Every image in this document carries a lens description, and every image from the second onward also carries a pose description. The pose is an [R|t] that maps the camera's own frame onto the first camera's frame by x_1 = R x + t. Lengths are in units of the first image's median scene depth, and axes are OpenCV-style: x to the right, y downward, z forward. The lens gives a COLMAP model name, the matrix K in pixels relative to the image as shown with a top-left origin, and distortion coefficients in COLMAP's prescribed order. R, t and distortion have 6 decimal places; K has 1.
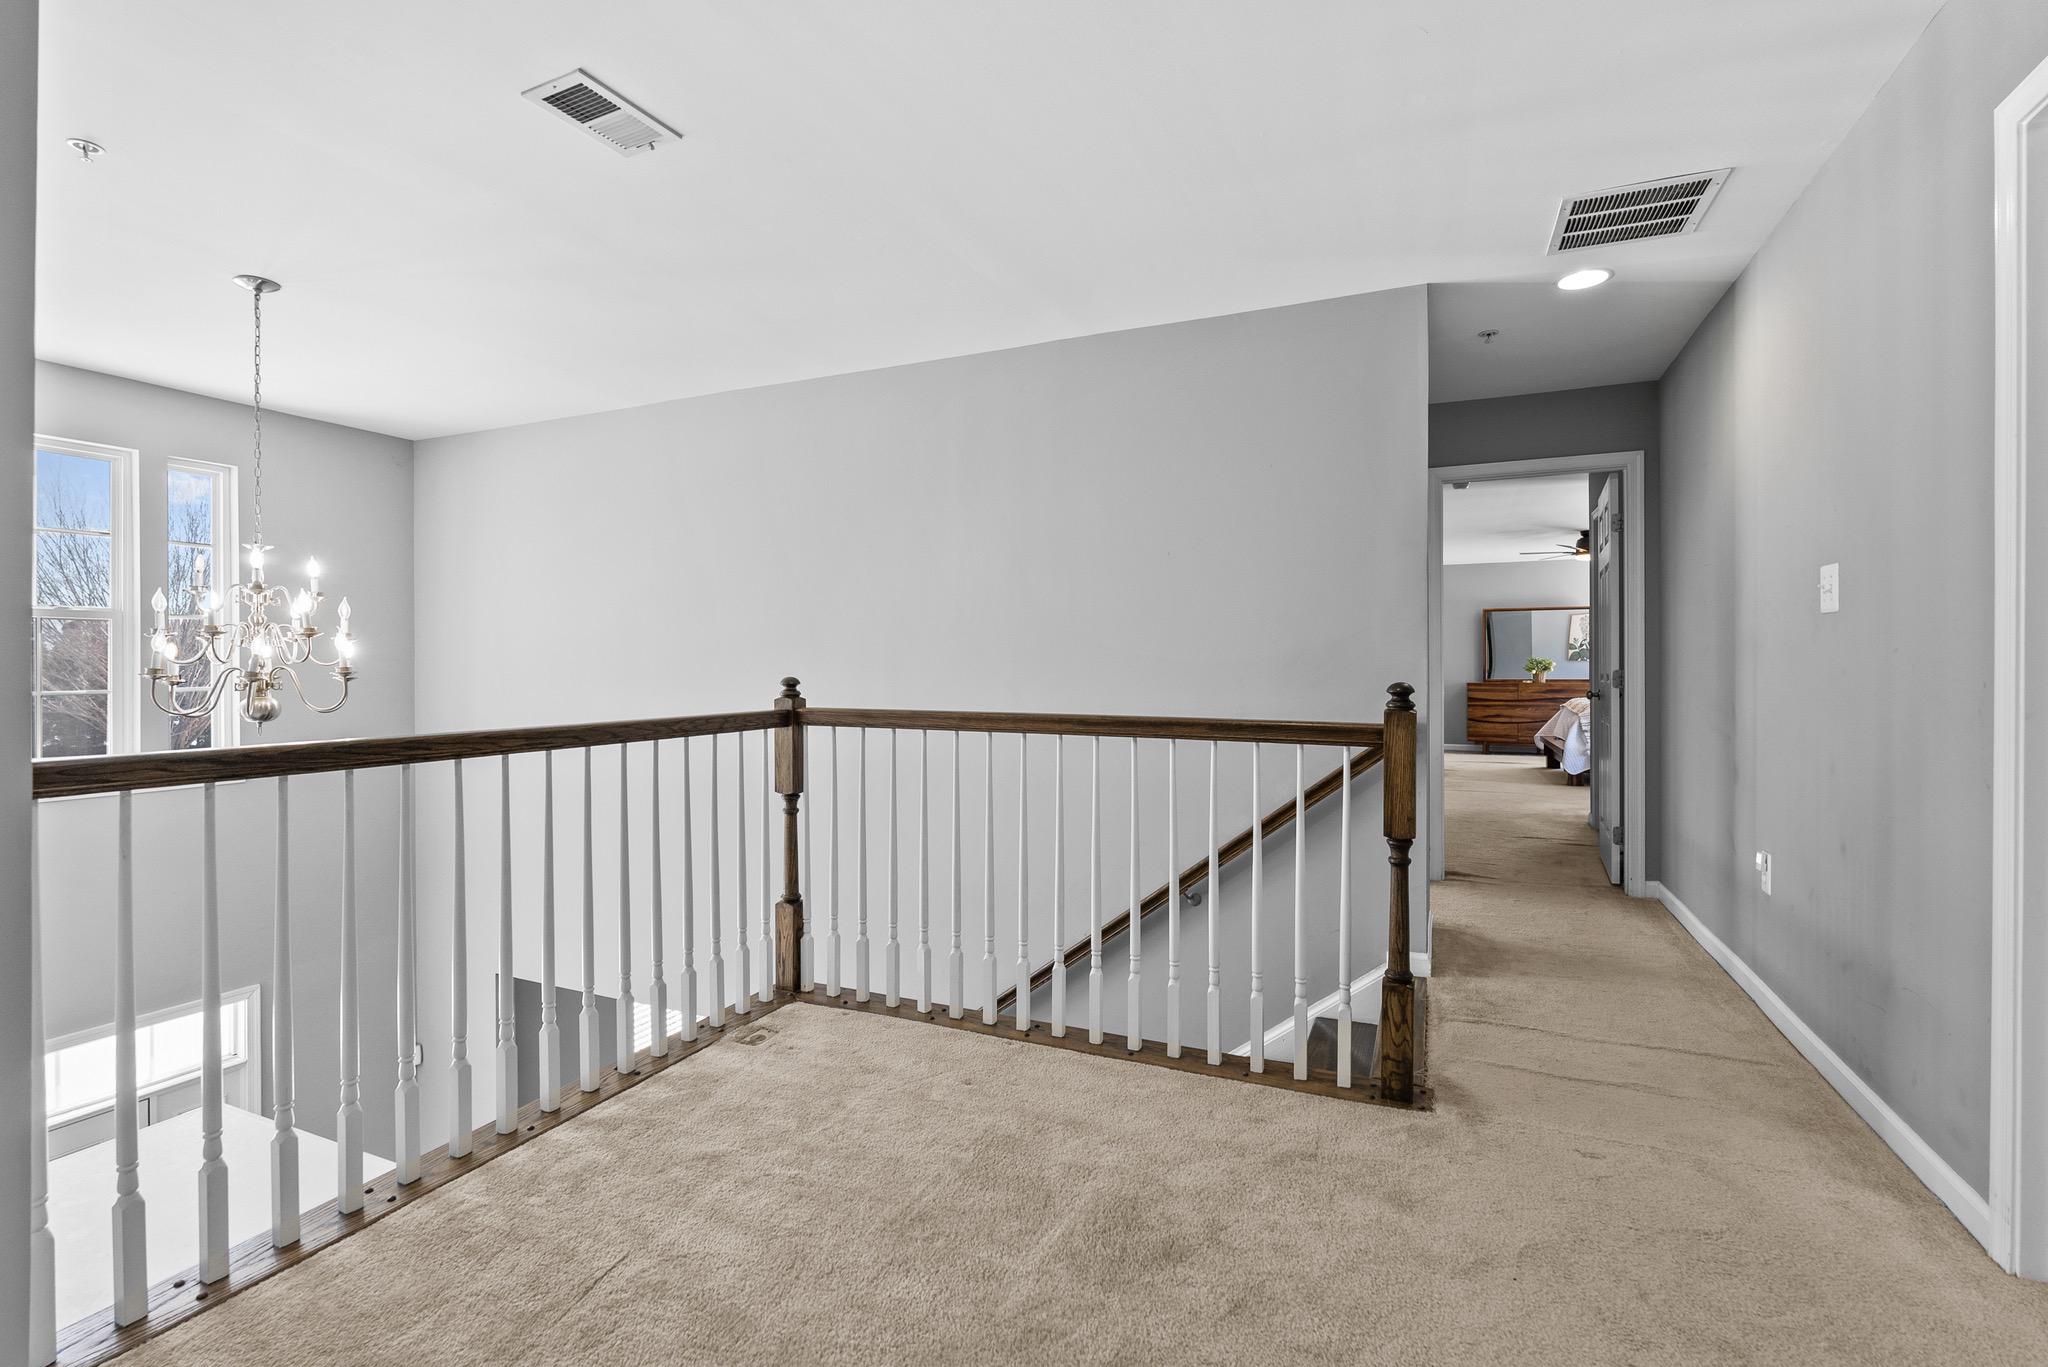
lens RADIAL K [[913.2, 0, 1024.8], [0, 913.2, 664.1], [0, 0, 1]] dist [-0.001404, -0.000006]
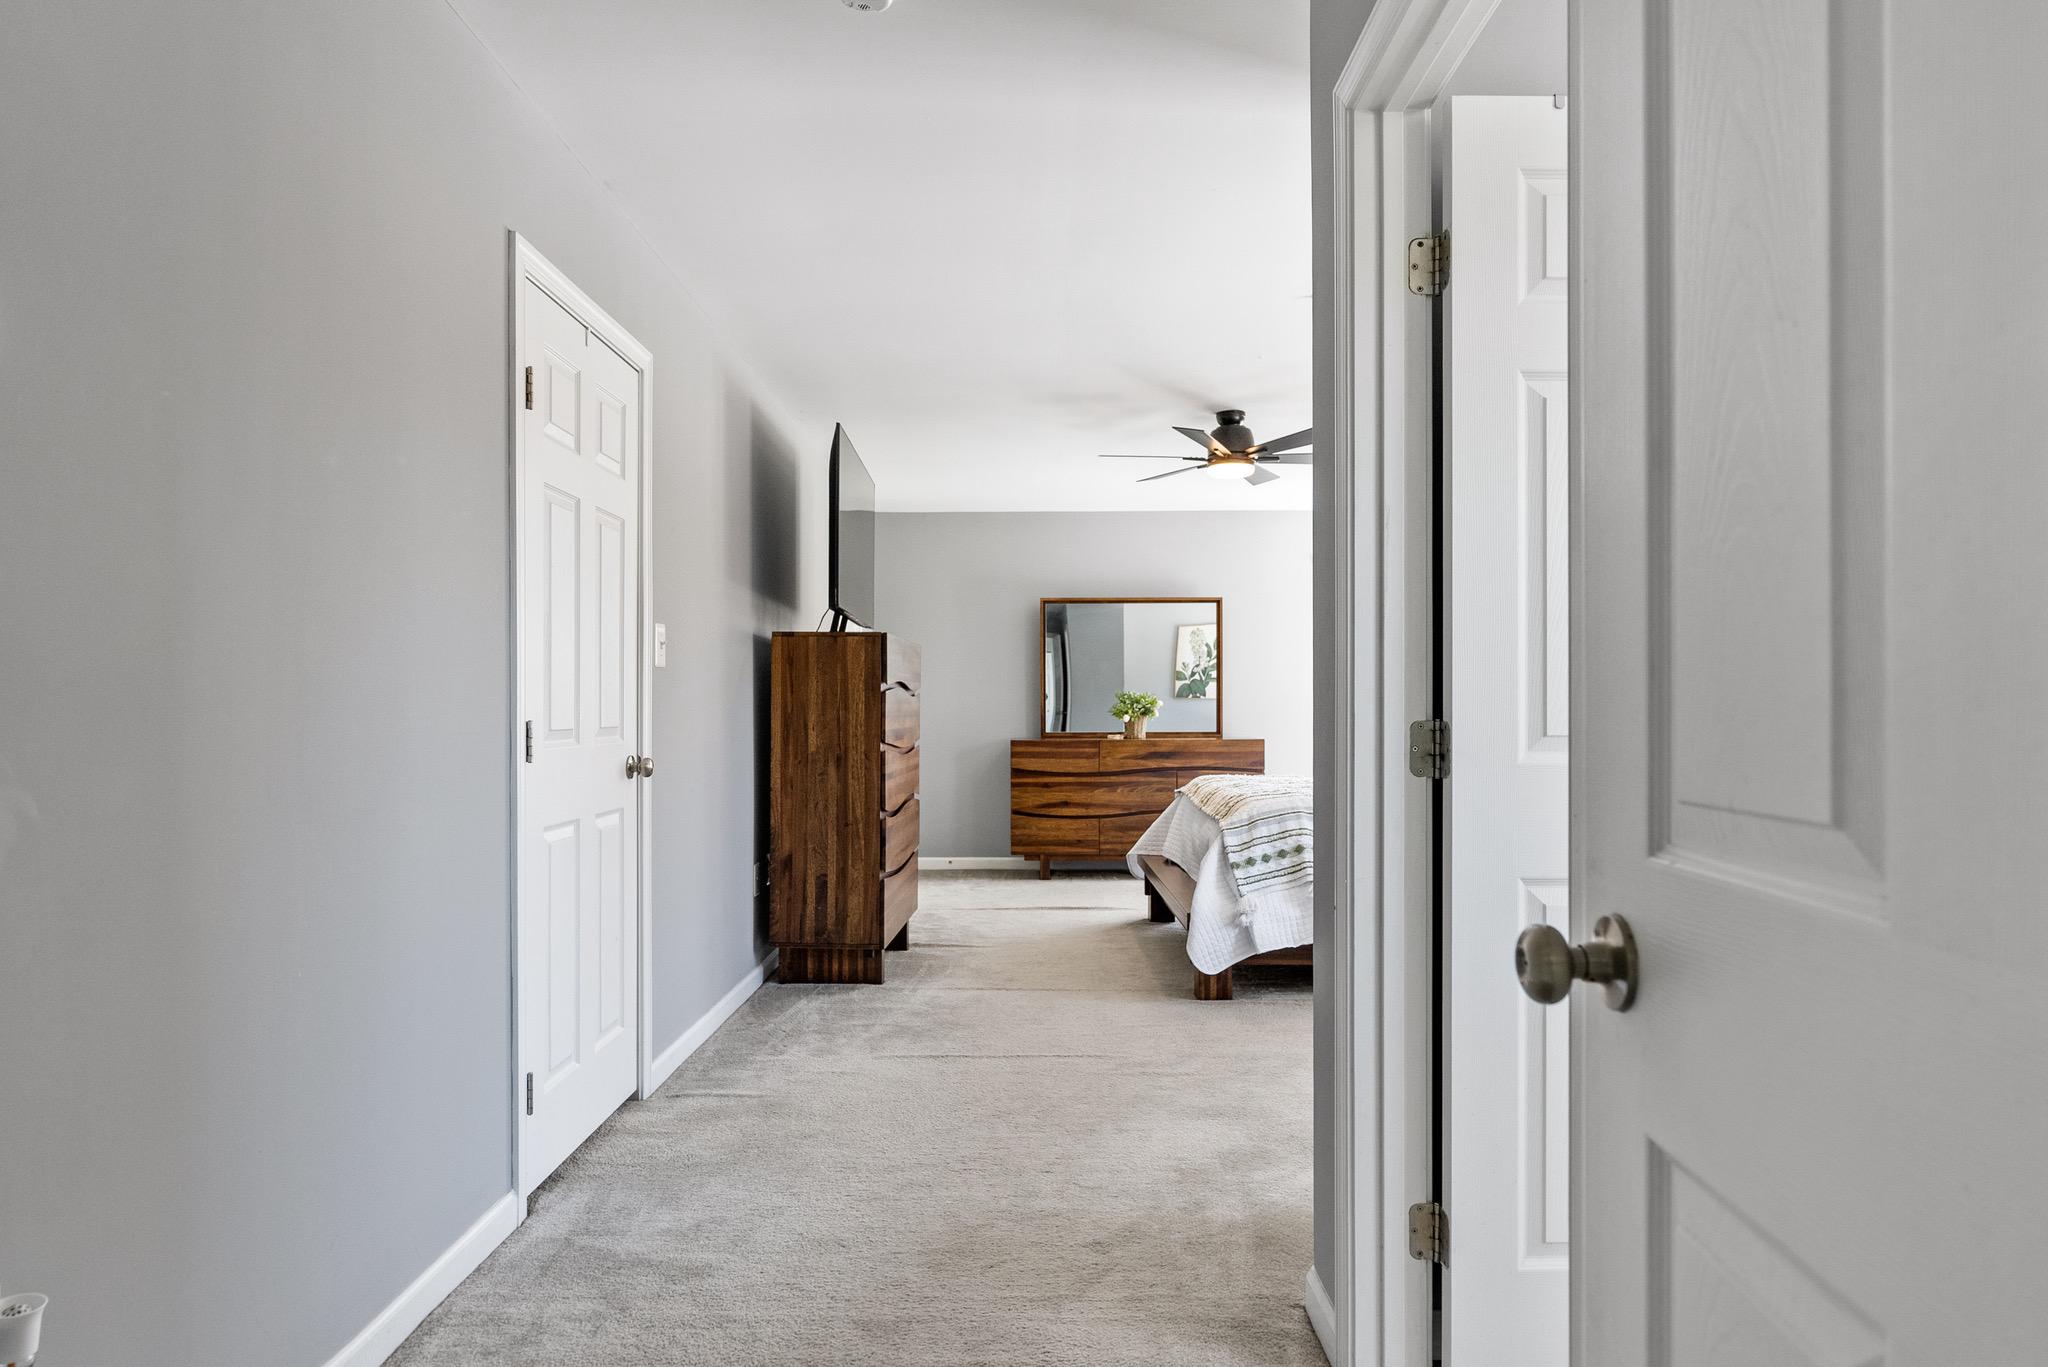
lens RADIAL K [[1189.6, 0, 1025.1], [0, 1189.6, 705.1], [0, 0, 1]] dist [0.000767, 0.000187]
pose [[0.911870, 0.003396, 0.410466, 0.223925], [-0.004431, 0.999989, 0.001569, 0.000107], [-0.410456, -0.003250, 0.911875, 0.400656]]
